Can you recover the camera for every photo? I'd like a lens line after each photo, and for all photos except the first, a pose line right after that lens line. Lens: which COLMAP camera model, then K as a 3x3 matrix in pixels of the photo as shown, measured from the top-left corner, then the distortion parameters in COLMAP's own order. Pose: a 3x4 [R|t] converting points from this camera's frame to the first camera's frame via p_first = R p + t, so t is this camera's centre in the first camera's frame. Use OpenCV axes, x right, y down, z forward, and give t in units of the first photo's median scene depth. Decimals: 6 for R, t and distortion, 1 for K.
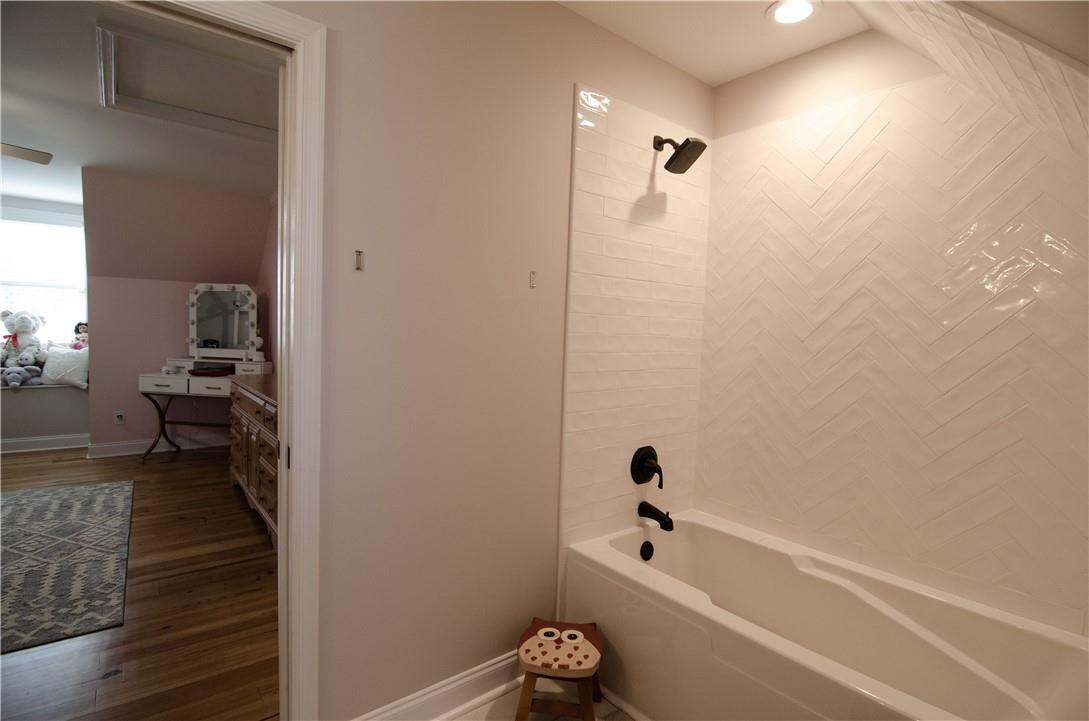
lens RADIAL K [[525.3, 0, 535.6], [0, 525.3, 361.3], [0, 0, 1]] dist [-0.011187, -0.005709]
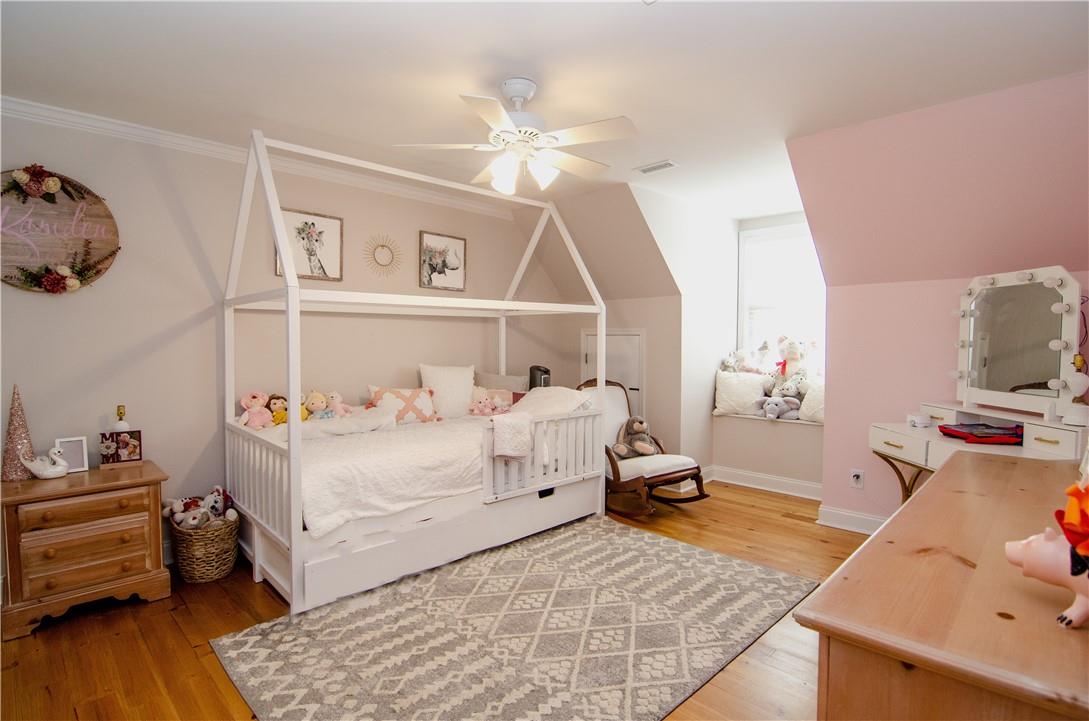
lens RADIAL K [[539.8, 0, 544.5], [0, 539.8, 360.6], [0, 0, 1]] dist [-0.004983, -0.004223]
pose [[0.131698, 0.007528, -0.991261, -0.116941], [-0.054781, 0.998498, 0.000305, -0.031078], [0.989775, 0.054262, 0.131913, 0.459937]]
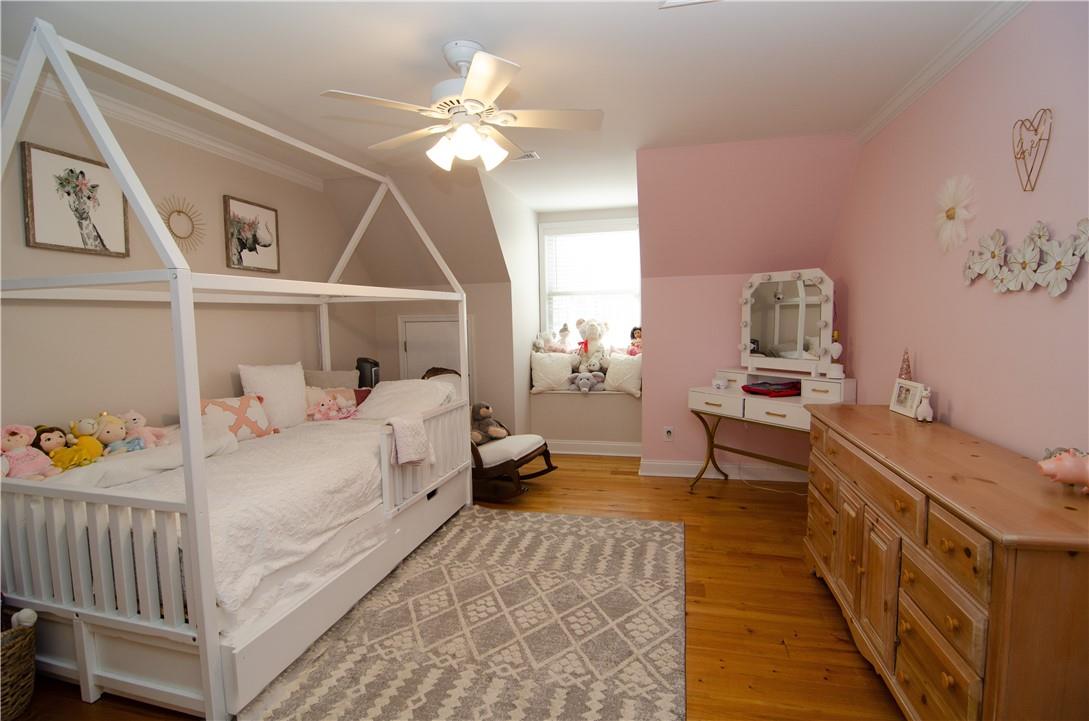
lens RADIAL K [[525.3, 0, 546.3], [0, 525.3, 360.8], [0, 0, 1]] dist [-0.011187, -0.005709]
pose [[0.629262, 0.020079, -0.776934, -0.232060], [-0.004508, 0.999744, 0.022186, -0.035940], [0.777180, -0.010459, 0.629191, 0.268508]]
